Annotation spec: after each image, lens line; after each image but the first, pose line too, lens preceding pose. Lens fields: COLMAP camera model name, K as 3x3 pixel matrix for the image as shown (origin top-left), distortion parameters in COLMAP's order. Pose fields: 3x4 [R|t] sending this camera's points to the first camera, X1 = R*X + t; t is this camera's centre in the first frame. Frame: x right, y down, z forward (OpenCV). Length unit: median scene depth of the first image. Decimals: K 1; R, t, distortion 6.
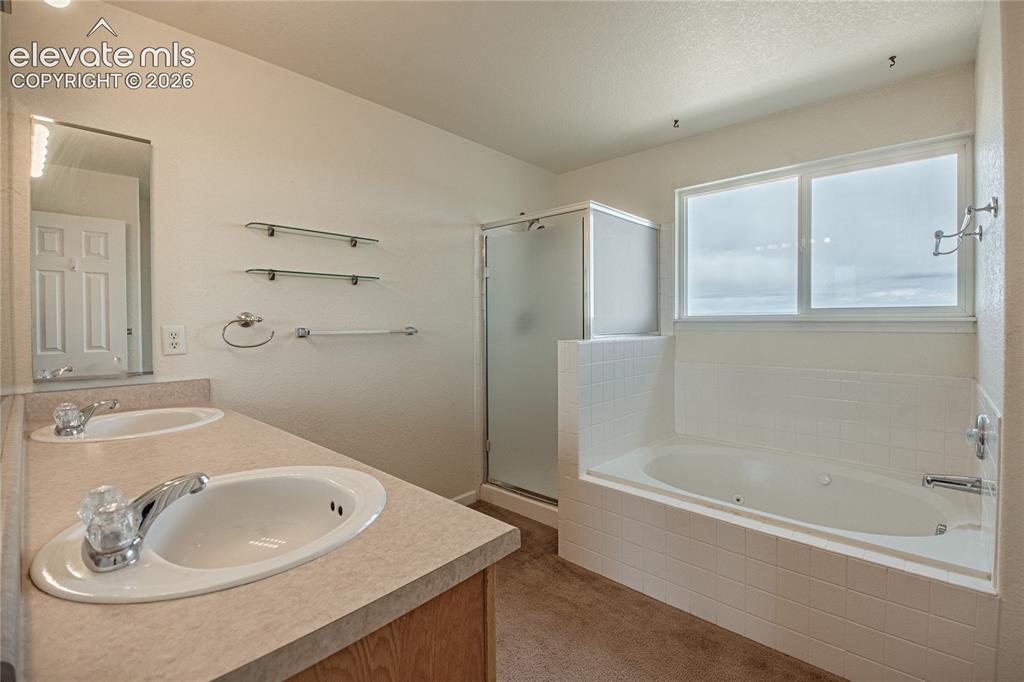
lens RADIAL K [[444.2, 0, 511.9], [0, 444.2, 324.6], [0, 0, 1]] dist [0.001151, -0.000244]
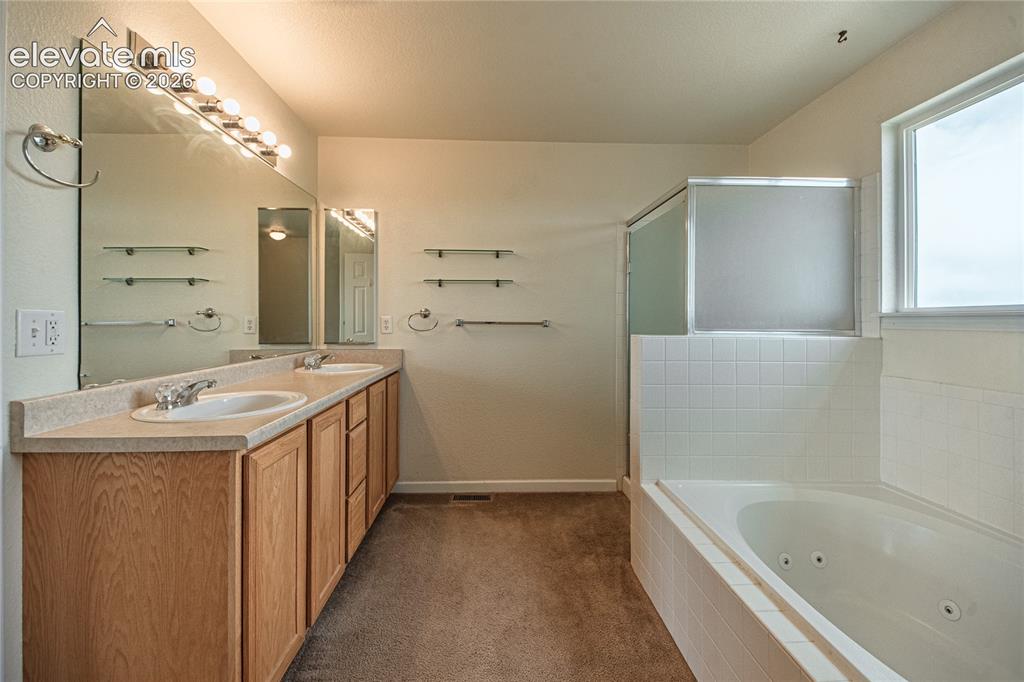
lens RADIAL K [[402.2, 0, 510.5], [0, 402.2, 316.4], [0, 0, 1]] dist [0.010081, -0.000038]
pose [[0.703998, 0.000375, -0.710202, 0.578731], [-0.014355, 0.999803, -0.013702, 0.014274], [0.710057, 0.019842, 0.703865, 0.223984]]
